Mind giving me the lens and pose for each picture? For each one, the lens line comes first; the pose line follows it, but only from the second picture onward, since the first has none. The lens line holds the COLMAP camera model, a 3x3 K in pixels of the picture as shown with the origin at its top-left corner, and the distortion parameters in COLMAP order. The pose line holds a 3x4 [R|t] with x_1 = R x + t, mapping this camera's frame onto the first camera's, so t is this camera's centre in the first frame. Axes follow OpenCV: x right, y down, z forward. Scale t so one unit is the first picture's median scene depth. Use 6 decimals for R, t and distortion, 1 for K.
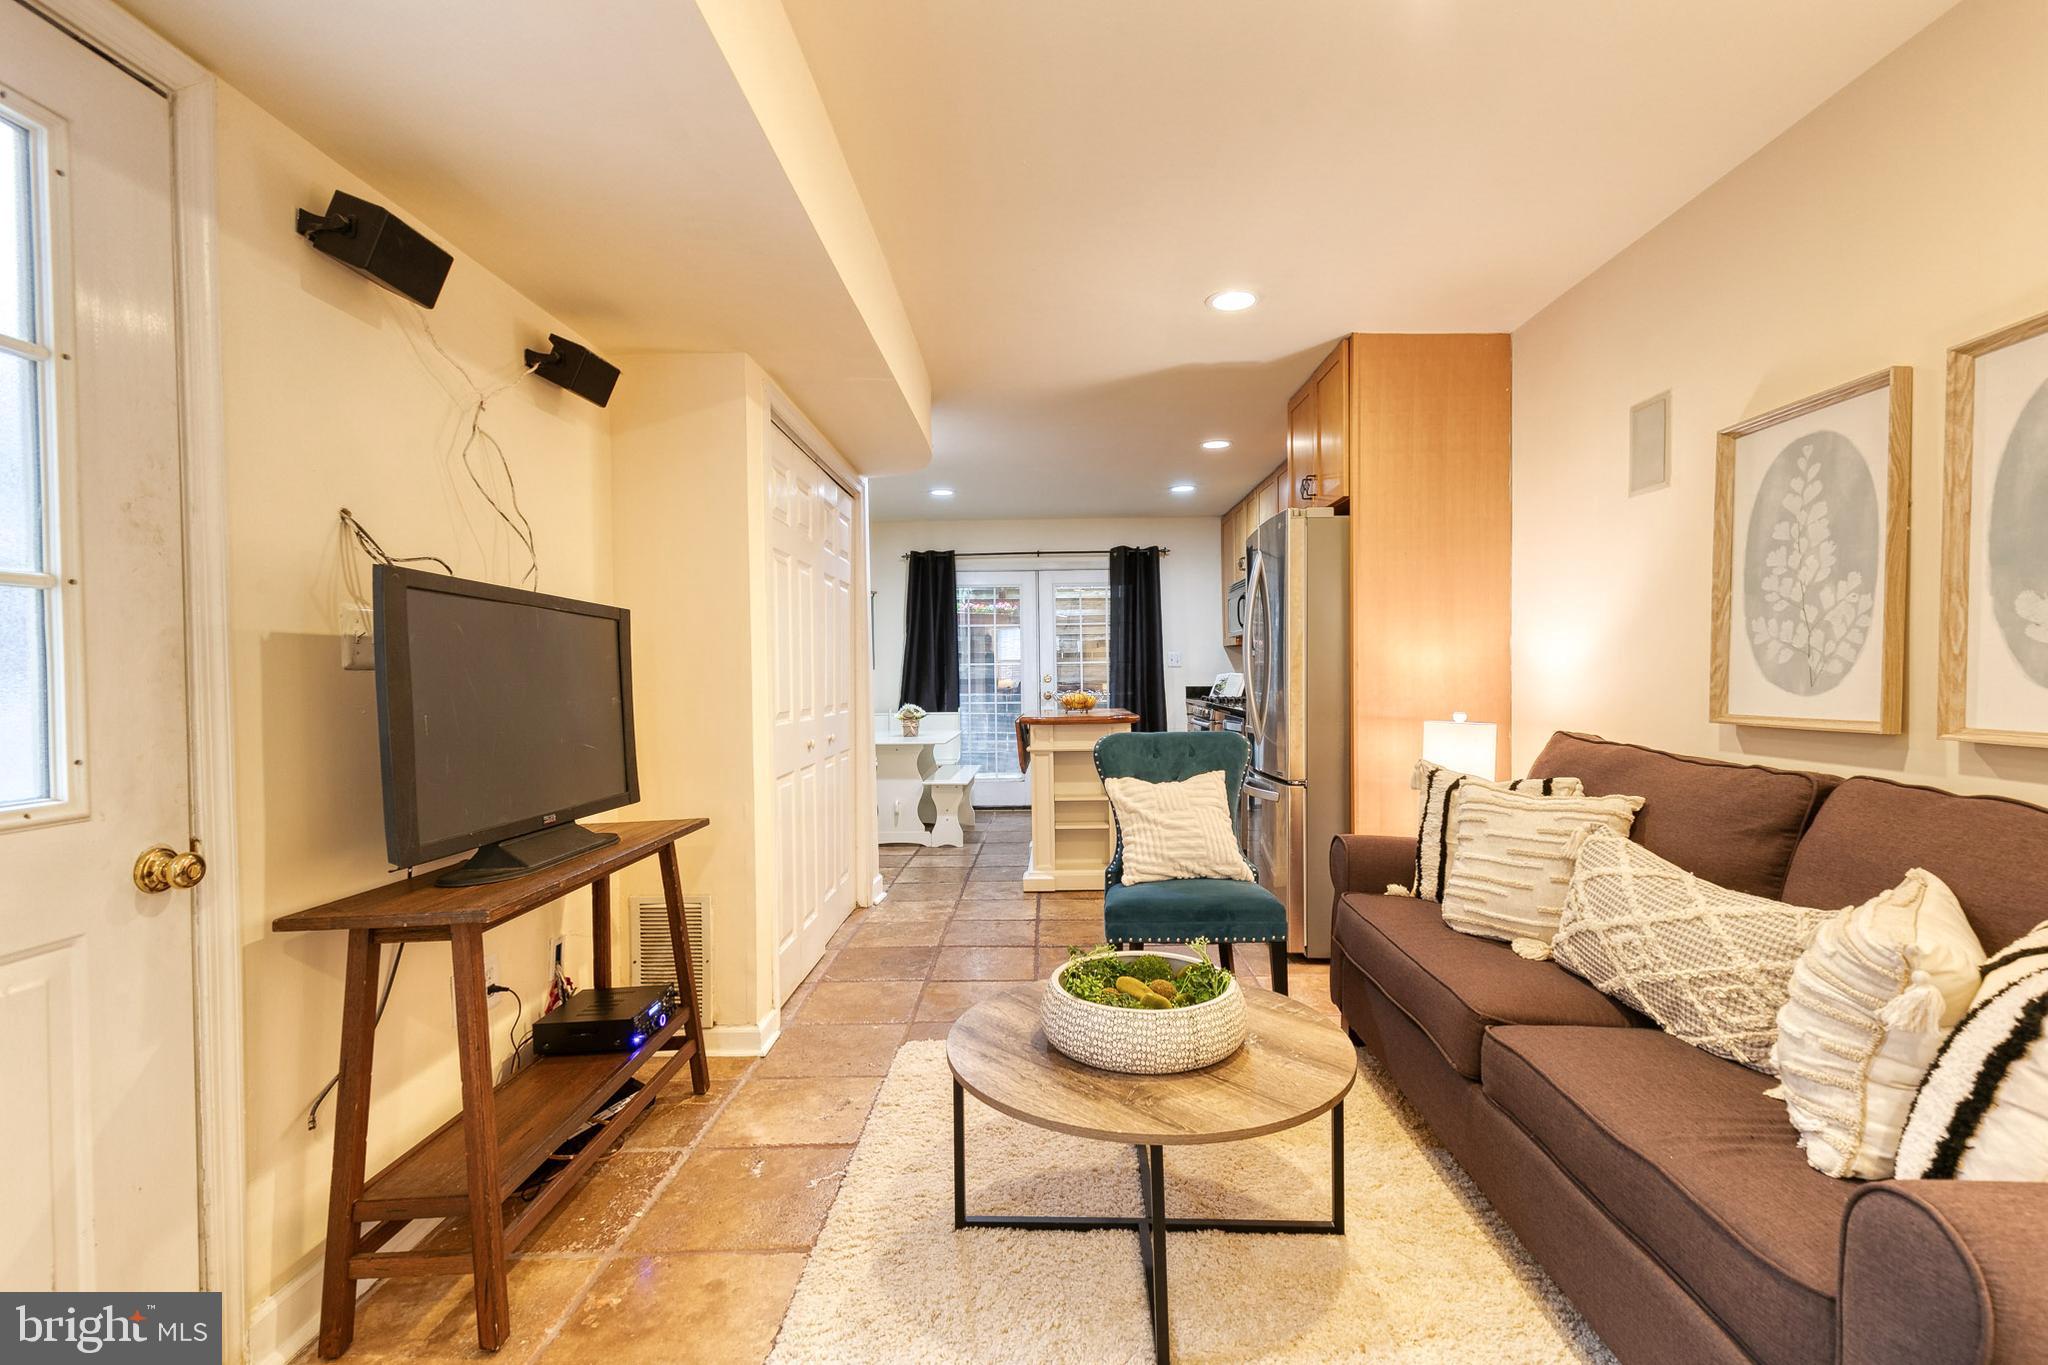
lens RADIAL K [[938.7, 0, 1036.9], [0, 938.7, 687.3], [0, 0, 1]] dist [0.014225, -0.001733]
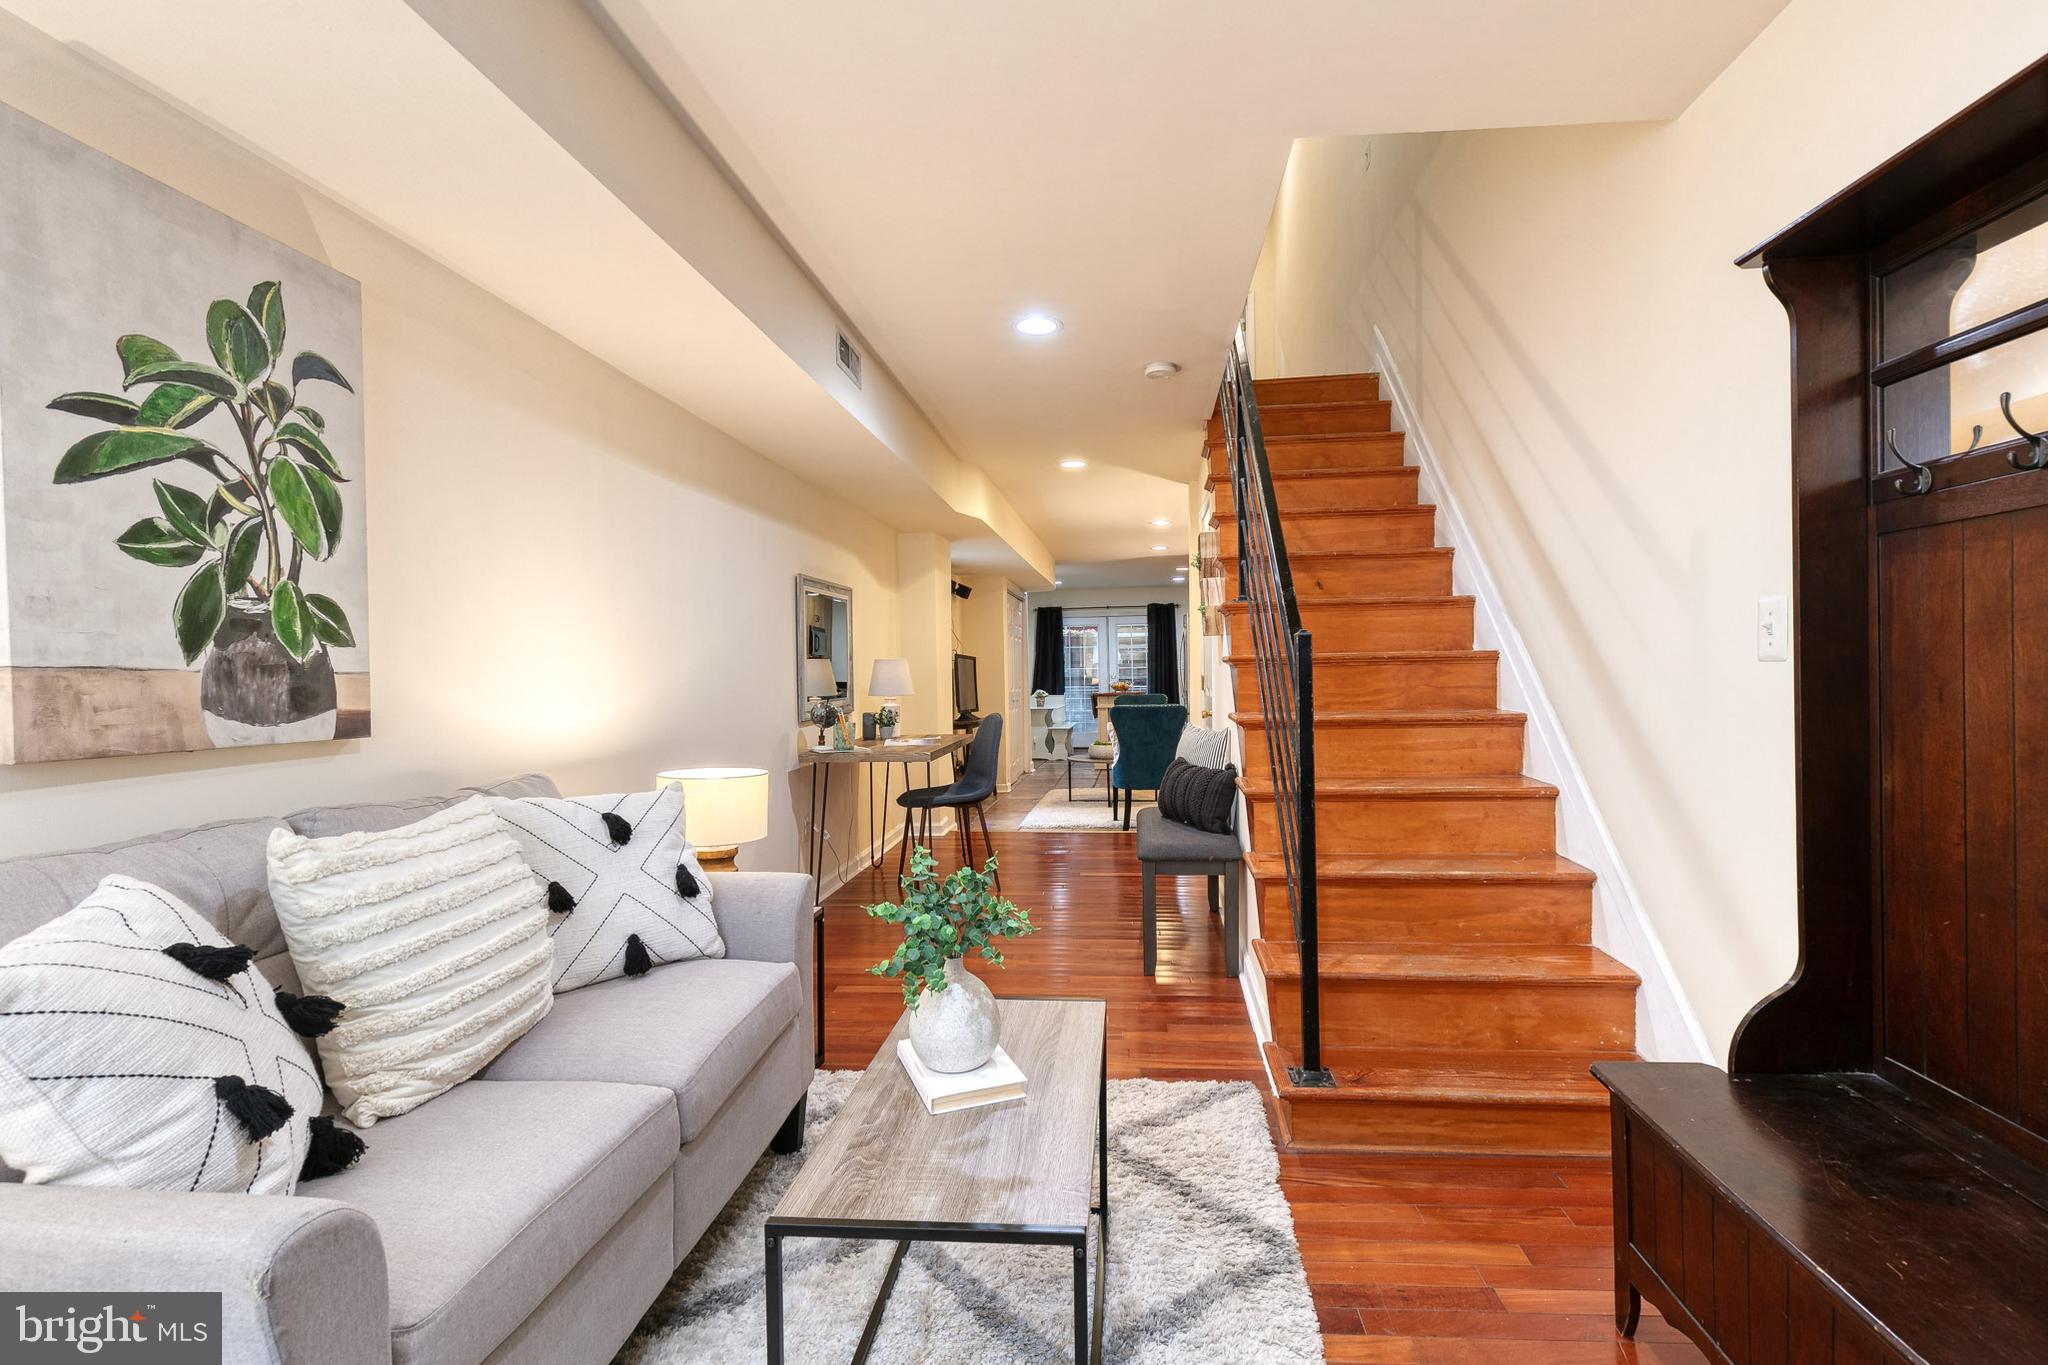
lens RADIAL K [[964.1, 0, 1080.6], [0, 964.1, 676.9], [0, 0, 1]] dist [0.010582, 0.000261]
pose [[0.998279, -0.004388, -0.058471, 0.152348], [0.003777, 0.999937, -0.010554, 0.029070], [0.058513, 0.010315, 0.998233, -2.291025]]
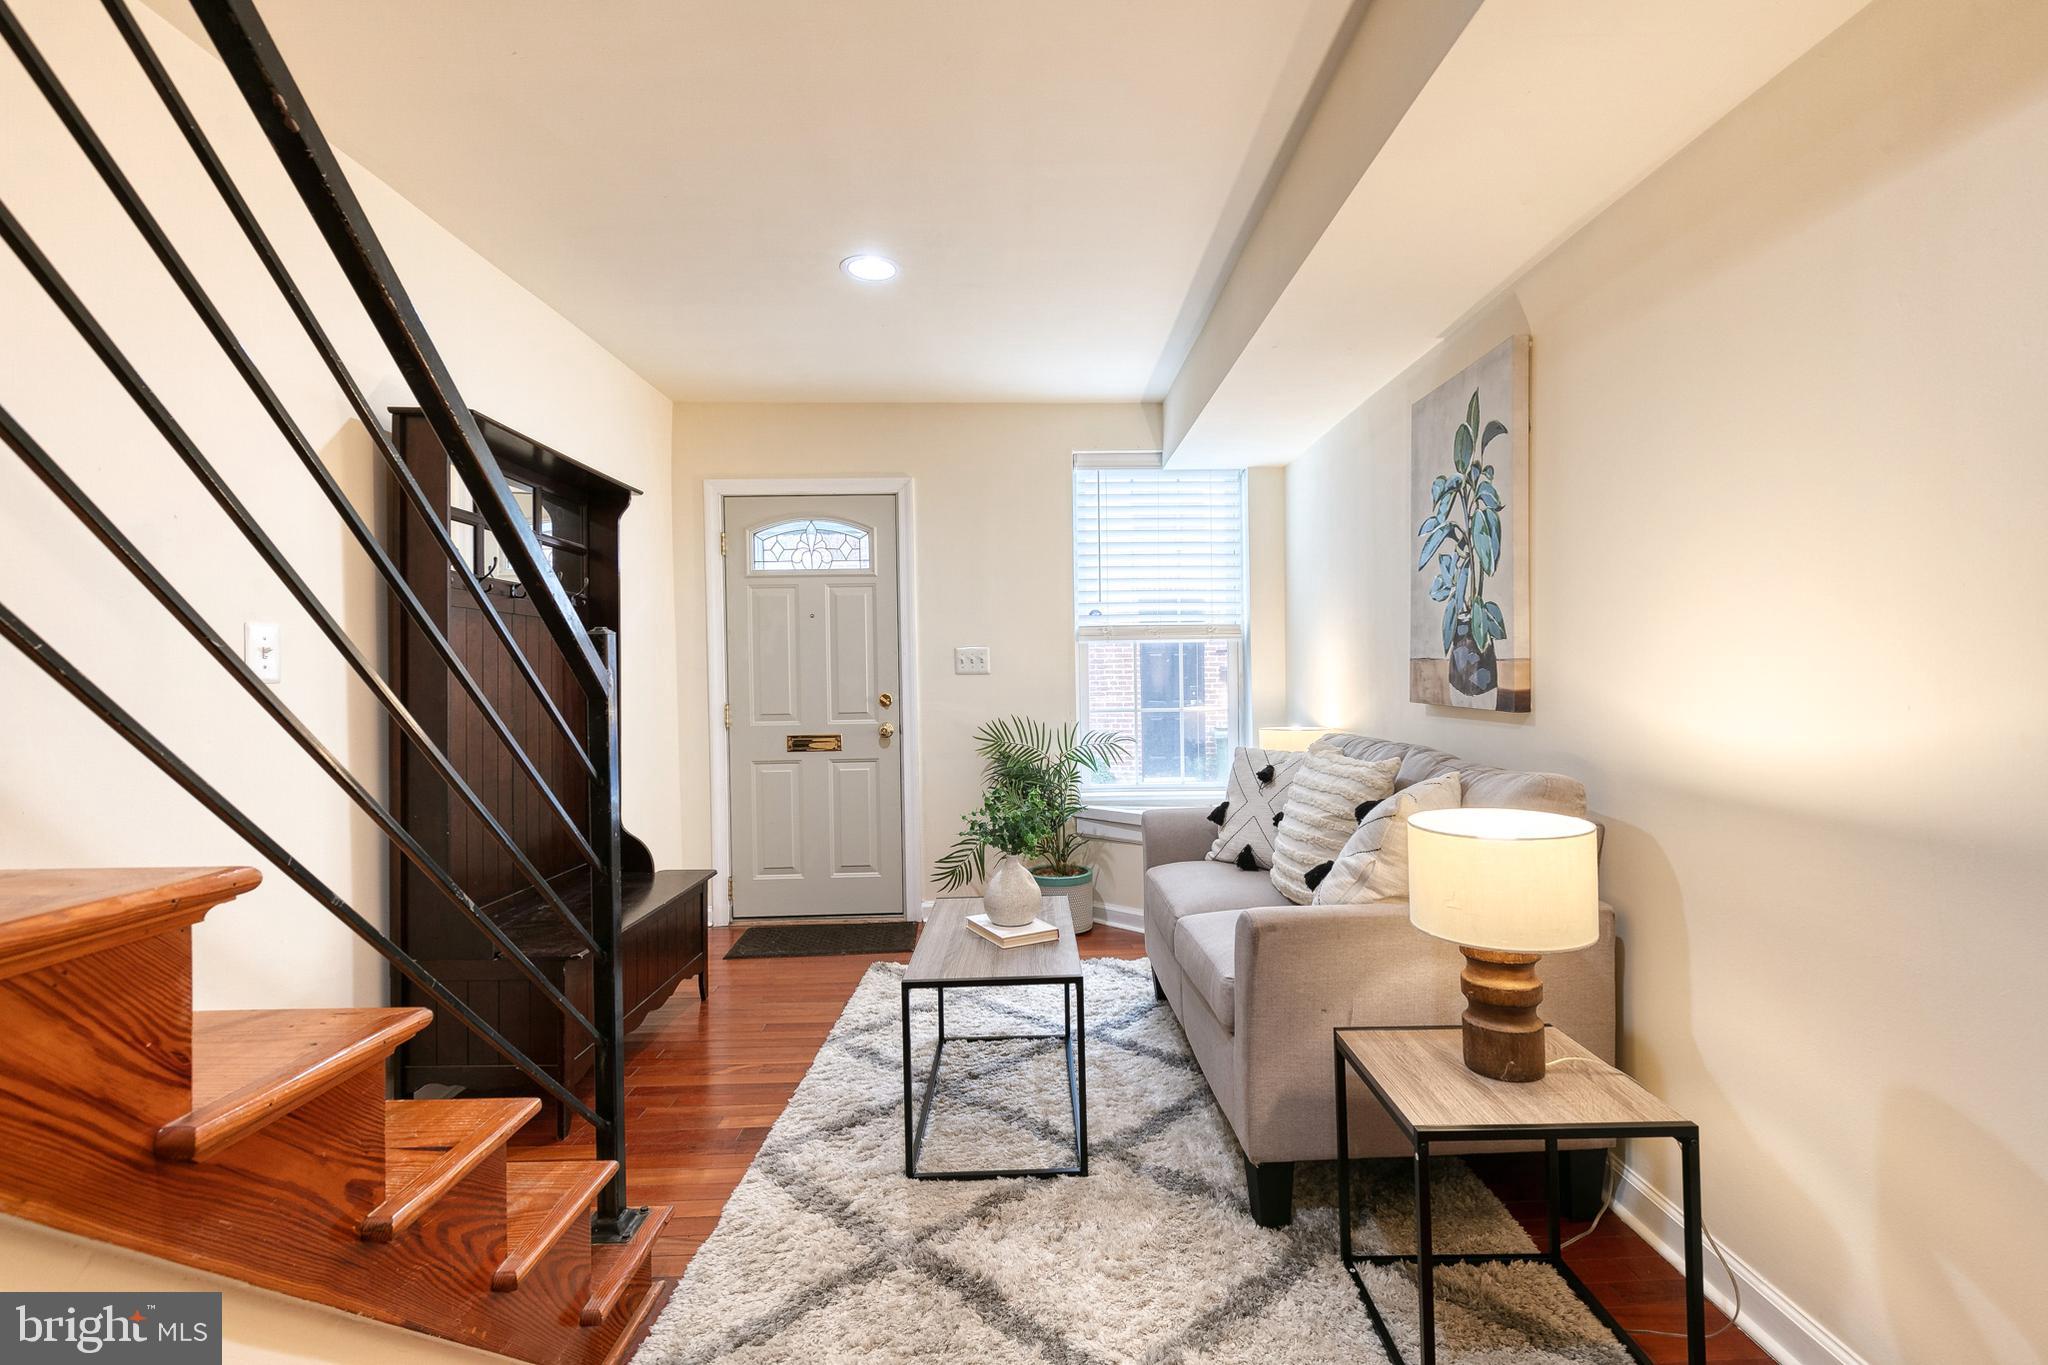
lens RADIAL K [[956.7, 0, 1046.7], [0, 956.7, 675.4], [0, 0, 1]] dist [0.015612, -0.000359]
pose [[-0.999614, 0.020225, -0.019025, 0.028355], [0.019806, 0.999563, 0.021947, 0.005389], [0.019460, 0.021562, -0.999578, -0.849794]]
